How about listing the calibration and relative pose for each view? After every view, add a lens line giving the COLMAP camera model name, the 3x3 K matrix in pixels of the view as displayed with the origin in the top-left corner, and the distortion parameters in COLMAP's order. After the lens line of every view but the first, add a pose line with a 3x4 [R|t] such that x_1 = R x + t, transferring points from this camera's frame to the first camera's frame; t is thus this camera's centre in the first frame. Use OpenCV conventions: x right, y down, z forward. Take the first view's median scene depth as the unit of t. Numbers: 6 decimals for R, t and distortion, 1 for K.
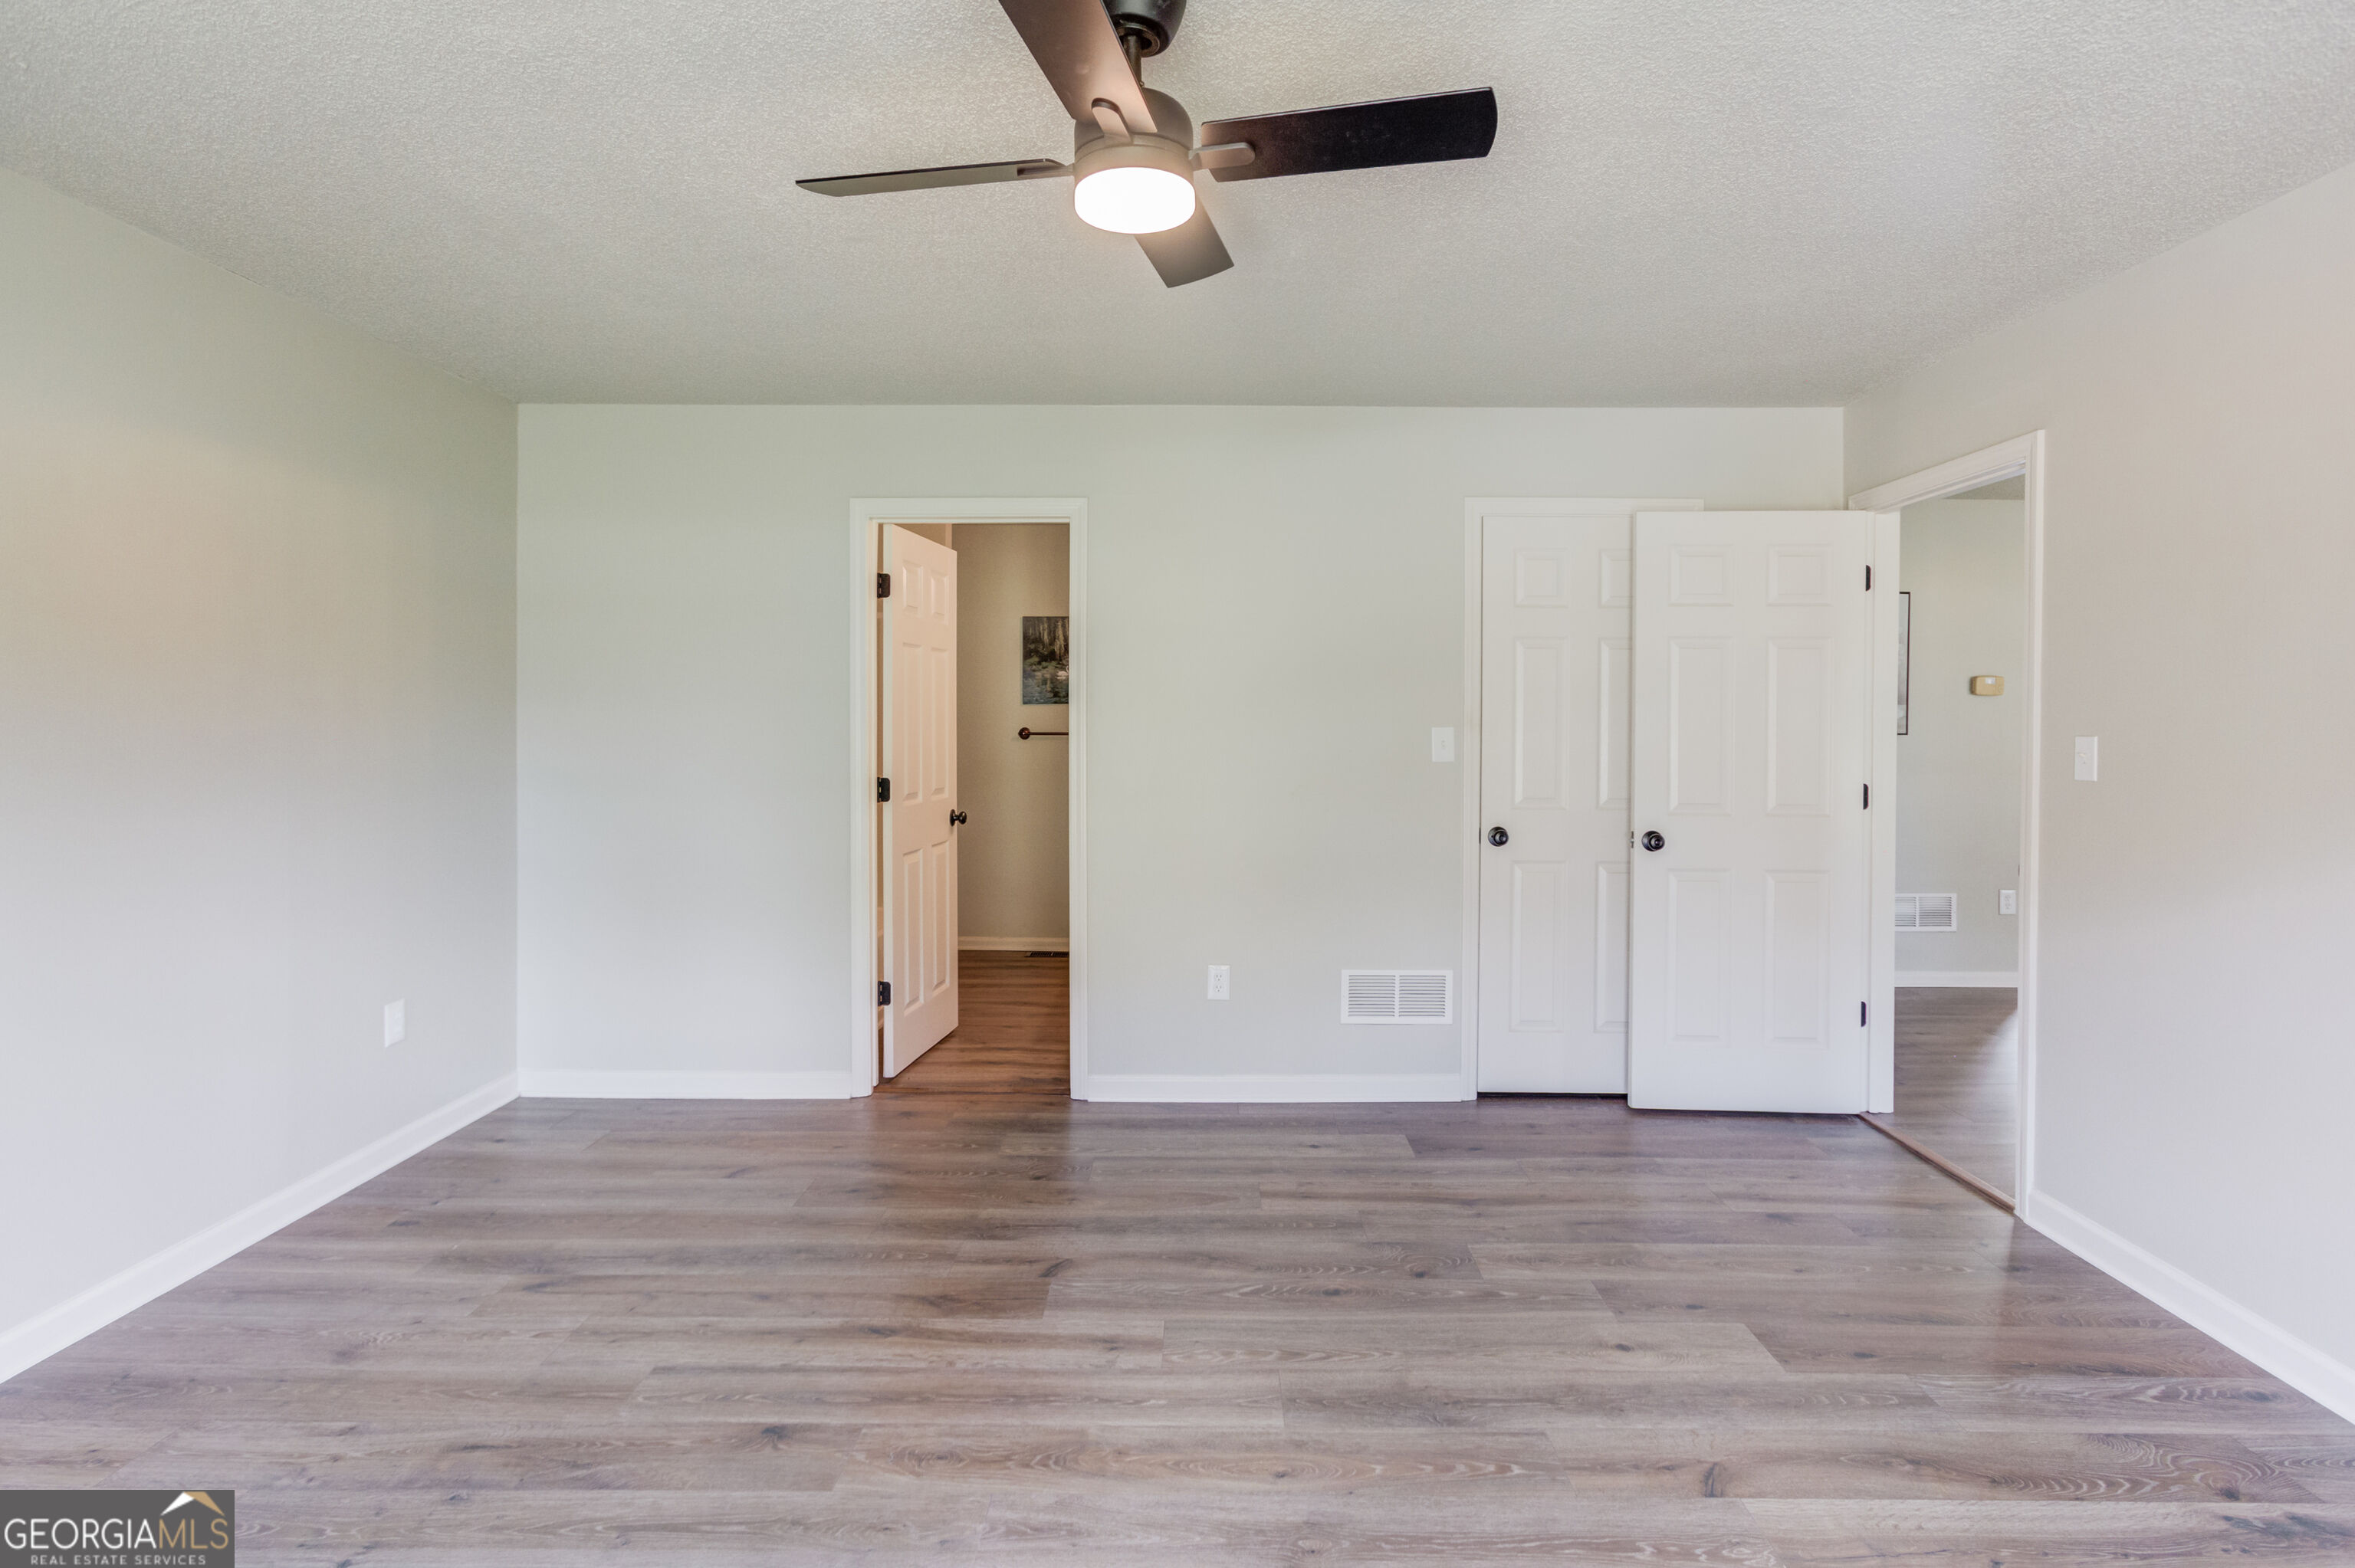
lens RADIAL K [[1136.9, 0, 1205.2], [0, 1136.9, 735.3], [0, 0, 1]] dist [-0.013824, 0.006766]
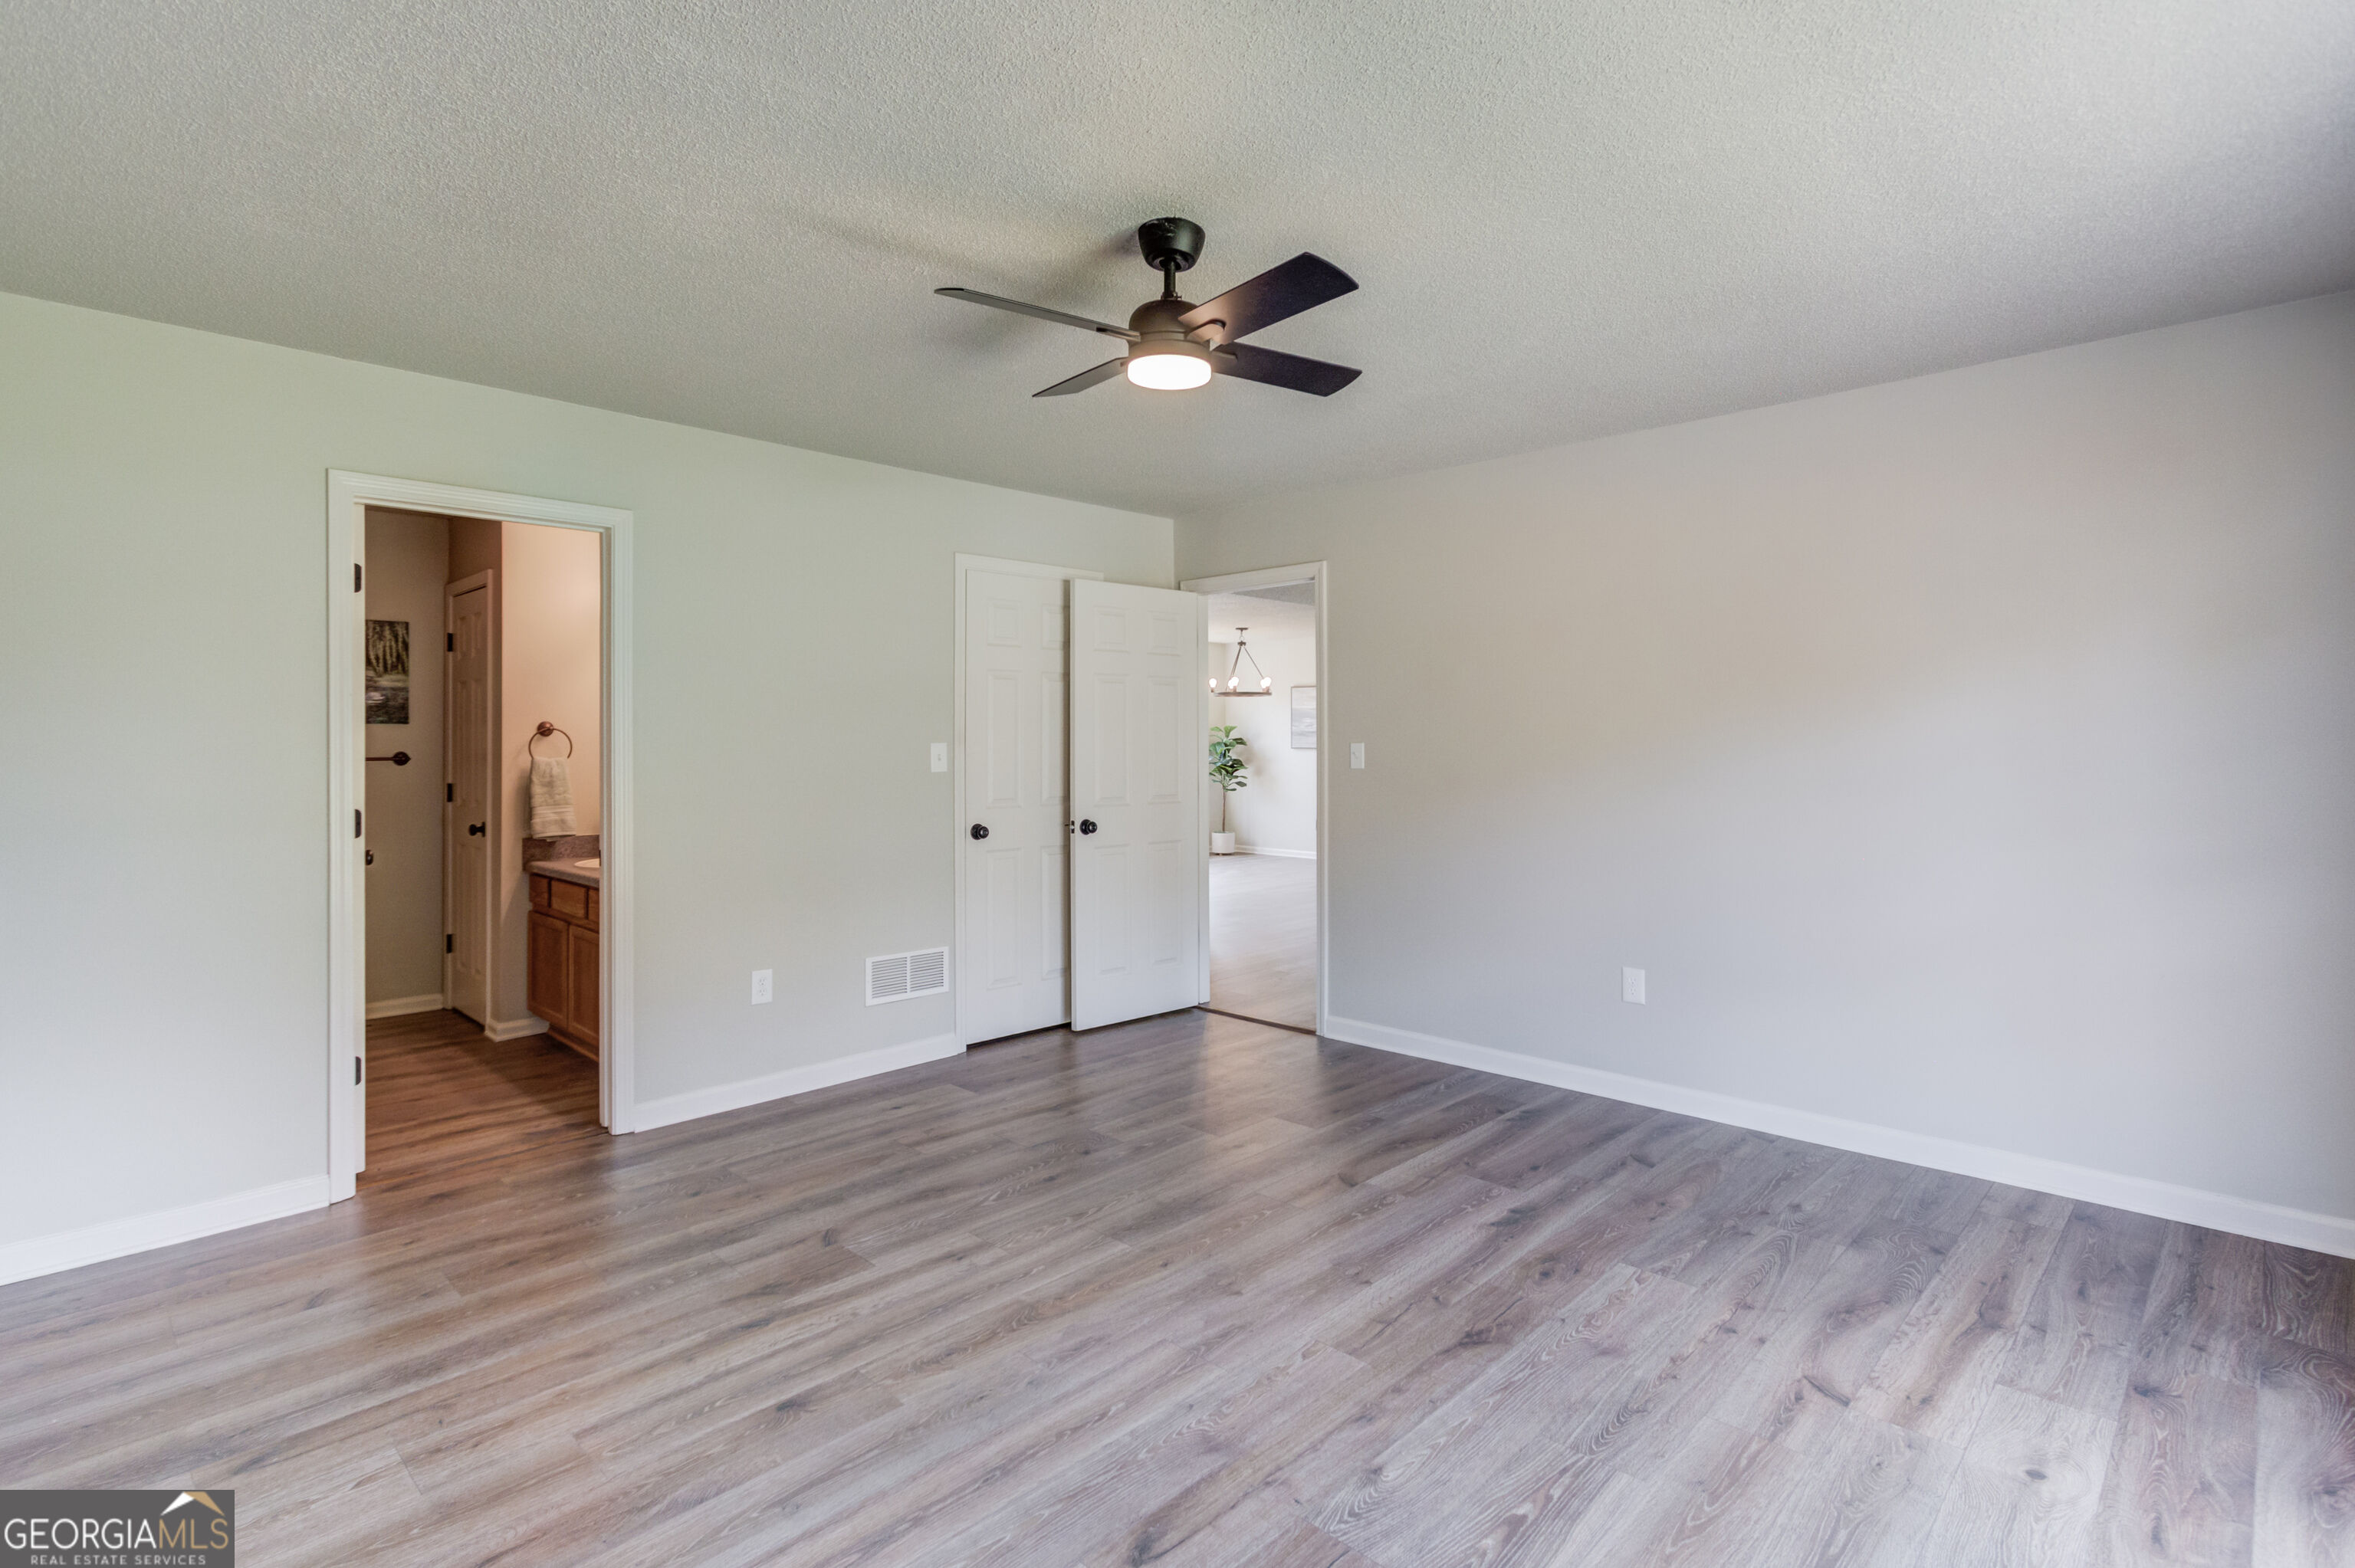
lens RADIAL K [[1136.9, 0, 1170.0], [0, 1136.9, 744.2], [0, 0, 1]] dist [-0.013824, 0.006766]
pose [[0.696390, -0.009955, 0.717594, -0.610643], [0.017069, 0.999851, -0.002693, 0.002002], [-0.717460, 0.014124, 0.696456, -0.004732]]
